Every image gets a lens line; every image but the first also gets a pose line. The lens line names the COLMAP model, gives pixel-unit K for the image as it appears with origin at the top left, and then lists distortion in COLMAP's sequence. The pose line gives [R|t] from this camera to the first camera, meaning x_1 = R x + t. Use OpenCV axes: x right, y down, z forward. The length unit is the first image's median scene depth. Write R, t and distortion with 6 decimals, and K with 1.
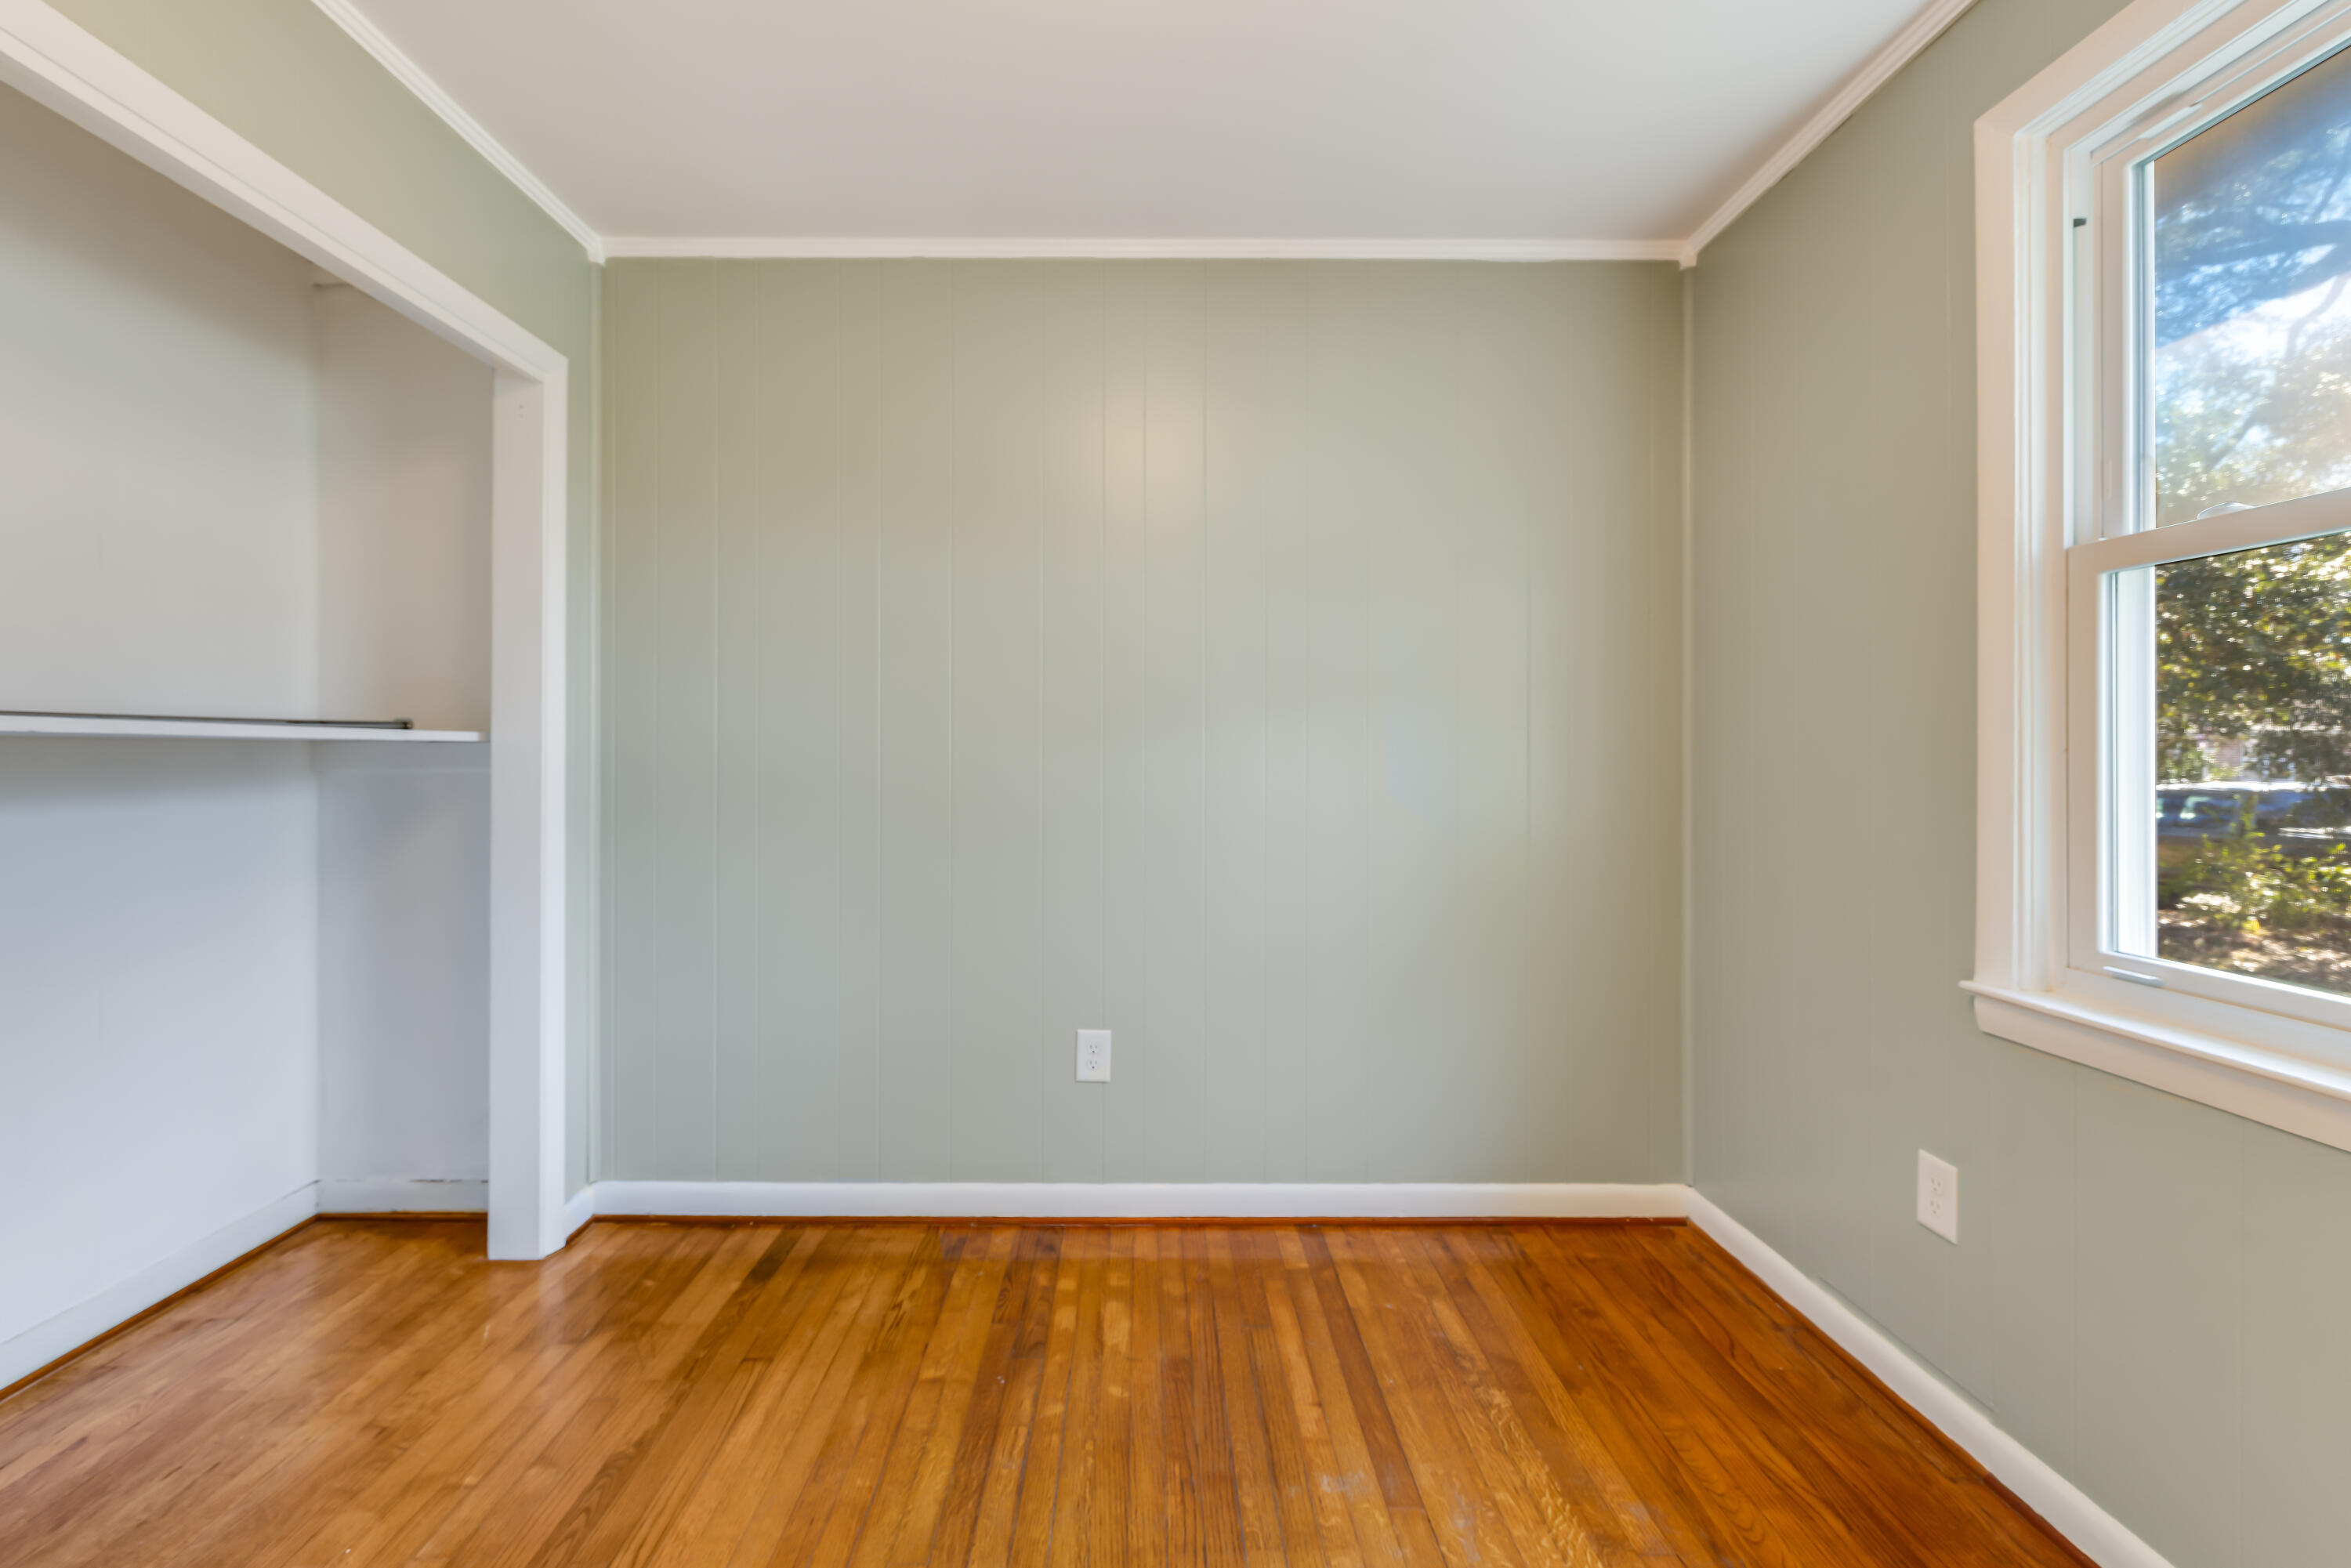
lens RADIAL K [[1026.5, 0, 1170.0], [0, 1026.5, 760.3], [0, 0, 1]] dist [0.005425, -0.000295]
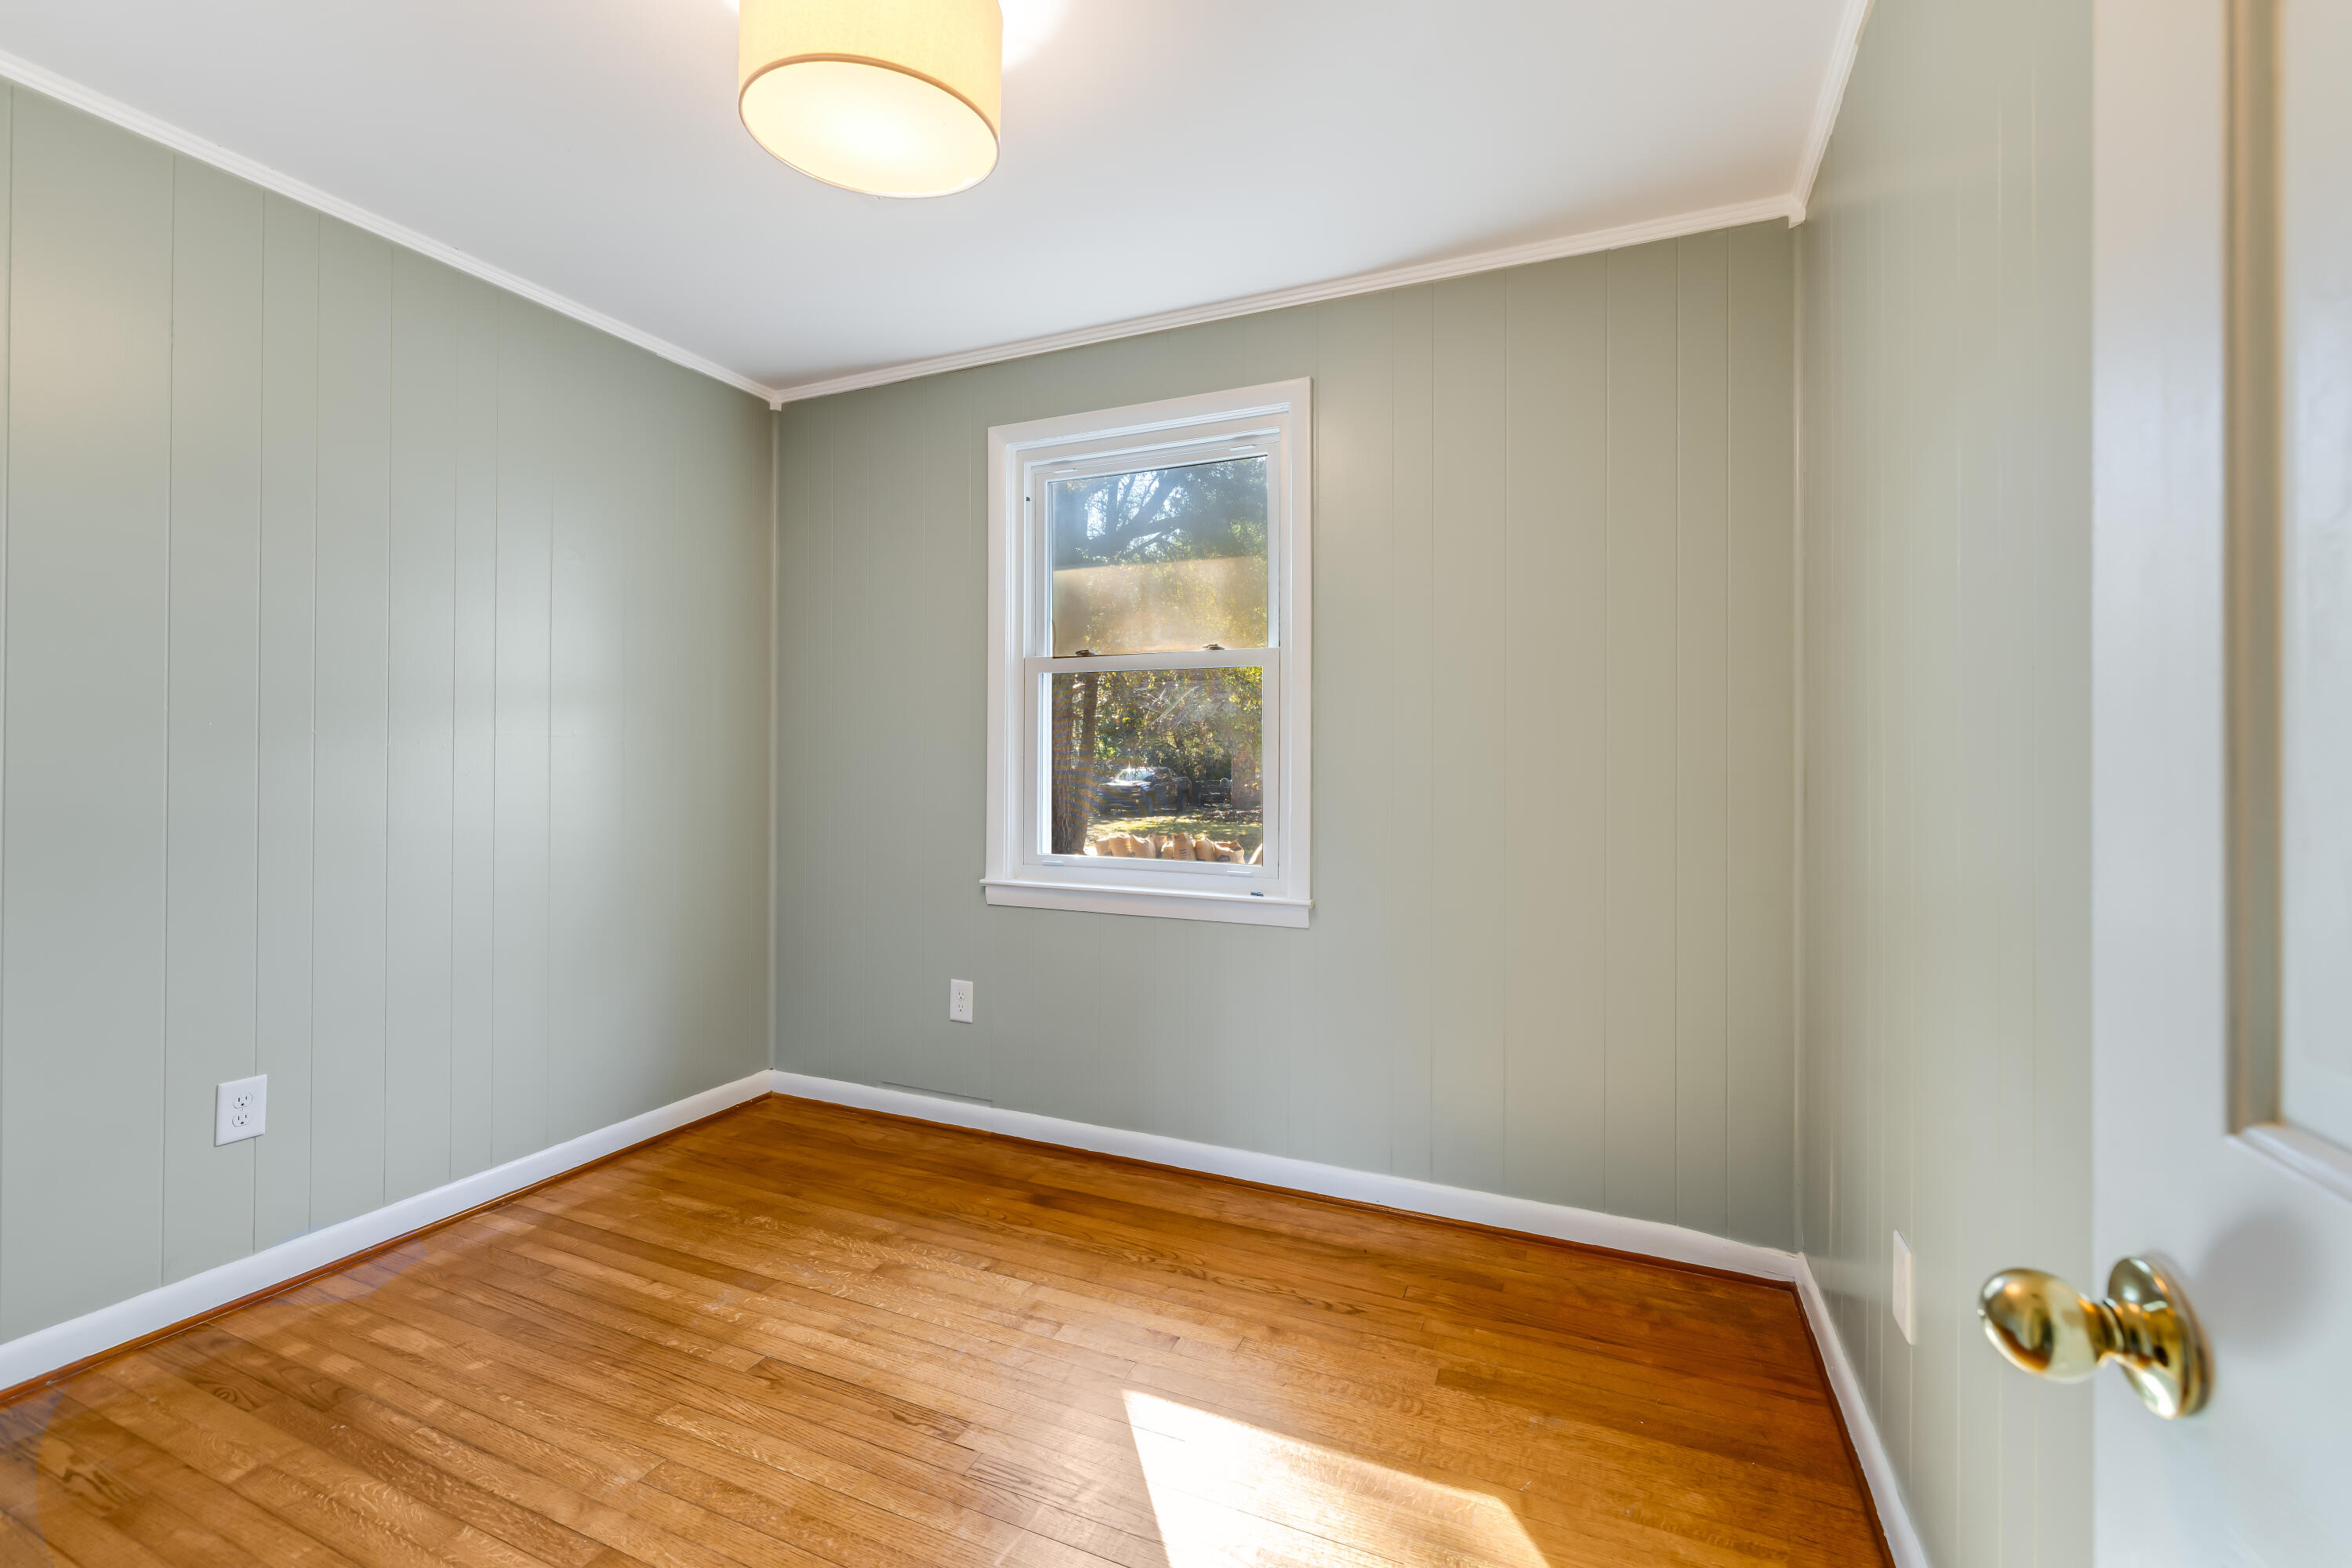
lens RADIAL K [[1027.0, 0, 1162.3], [0, 1027.0, 773.9], [0, 0, 1]] dist [0.005425, -0.000295]
pose [[0.407878, -0.010479, 0.912976, -0.706749], [0.000708, 0.999937, 0.011161, -0.000301], [-0.913036, -0.003906, 0.407860, -0.062070]]
